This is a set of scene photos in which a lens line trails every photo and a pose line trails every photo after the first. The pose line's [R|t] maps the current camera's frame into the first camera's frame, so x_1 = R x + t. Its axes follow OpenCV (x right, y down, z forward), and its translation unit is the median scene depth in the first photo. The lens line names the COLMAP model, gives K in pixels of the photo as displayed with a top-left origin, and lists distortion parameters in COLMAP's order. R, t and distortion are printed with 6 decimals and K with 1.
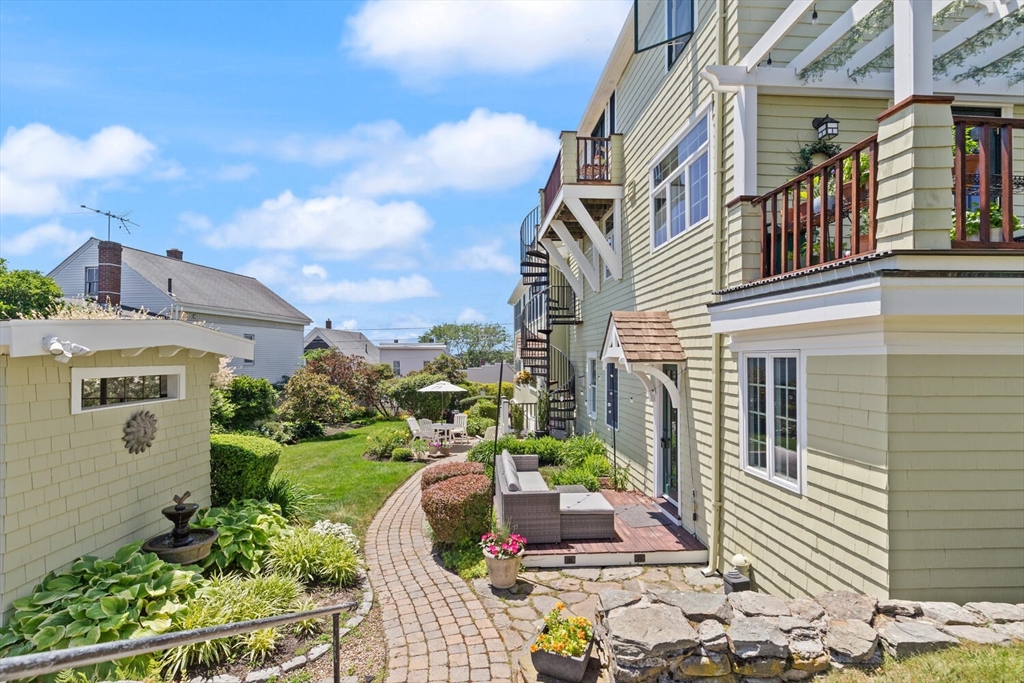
lens RADIAL K [[477.1, 0, 526.4], [0, 477.1, 351.2], [0, 0, 1]] dist [0.004784, 0.000339]
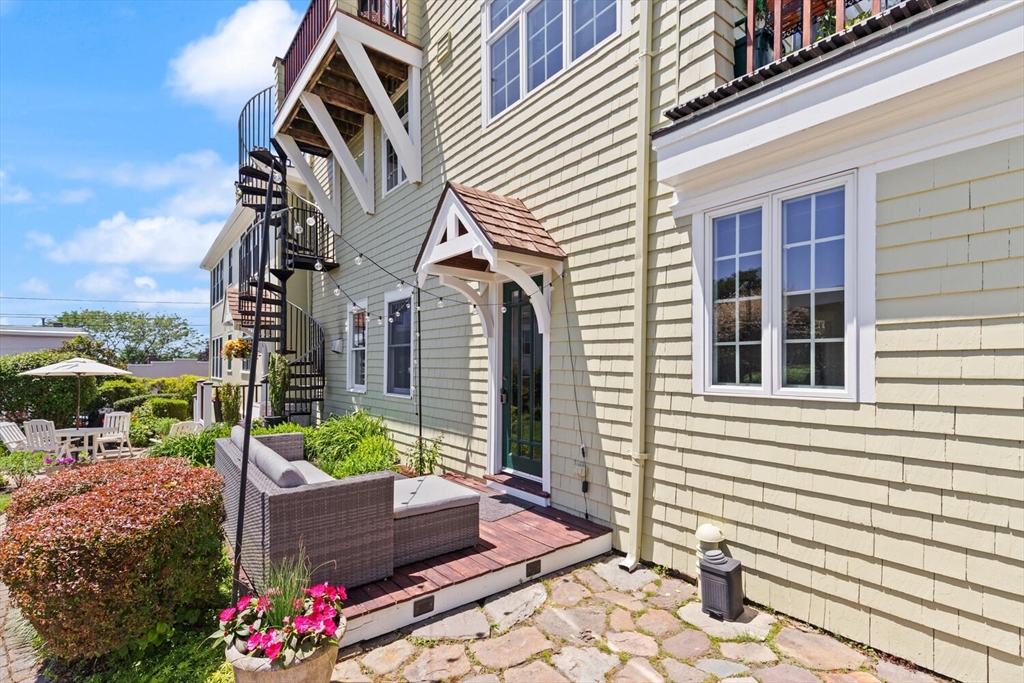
lens RADIAL K [[477.1, 0, 526.4], [0, 477.1, 351.2], [0, 0, 1]] dist [0.004784, 0.000339]
pose [[0.838676, 0.005713, 0.544600, -0.086189], [-0.002744, 0.999977, -0.006264, 0.166474], [-0.544623, 0.003759, 0.838672, 0.498254]]
